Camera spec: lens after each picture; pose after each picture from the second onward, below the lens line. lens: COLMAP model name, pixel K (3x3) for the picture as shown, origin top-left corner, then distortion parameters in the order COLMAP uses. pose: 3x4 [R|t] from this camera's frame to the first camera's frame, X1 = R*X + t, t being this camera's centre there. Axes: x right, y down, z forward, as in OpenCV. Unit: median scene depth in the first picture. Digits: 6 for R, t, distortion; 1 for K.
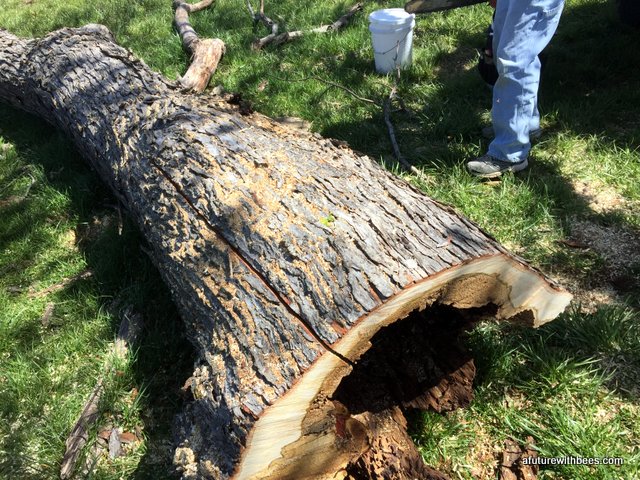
lens RADIAL K [[548.2, 0, 320.0], [0, 548.2, 240.0], [0, 0, 1]] dist [0.088523, -0.118976]
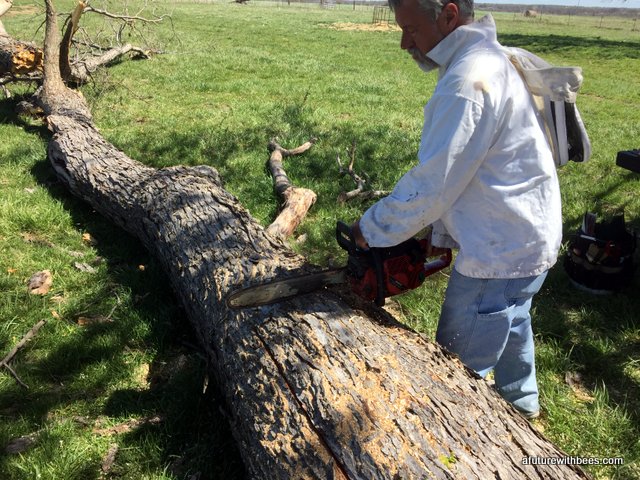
lens RADIAL K [[548.2, 0, 320.0], [0, 548.2, 240.0], [0, 0, 1]] dist [0.088523, -0.118976]
pose [[0.982190, 0.163355, -0.092834, -0.145180], [-0.179993, 0.959780, -0.215465, -0.126999], [0.053903, 0.228337, 0.972089, -0.015933]]
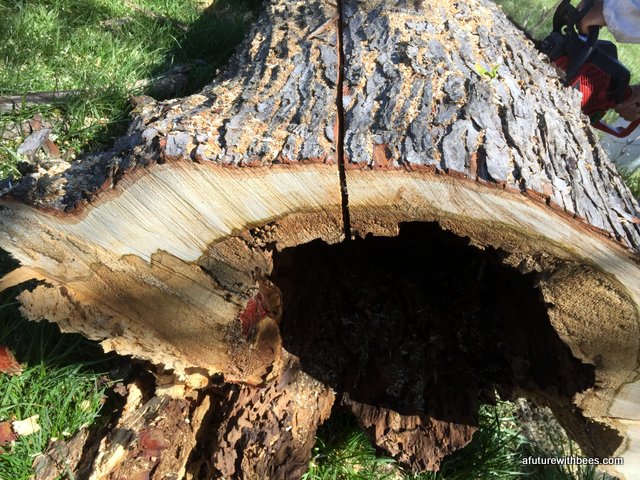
lens RADIAL K [[548.2, 0, 320.0], [0, 548.2, 240.0], [0, 0, 1]] dist [0.088523, -0.118976]
pose [[0.683261, 0.715896, -0.143693, 0.090885], [-0.722147, 0.691635, 0.011996, 0.179155], [0.107971, 0.095571, 0.989550, 0.332949]]
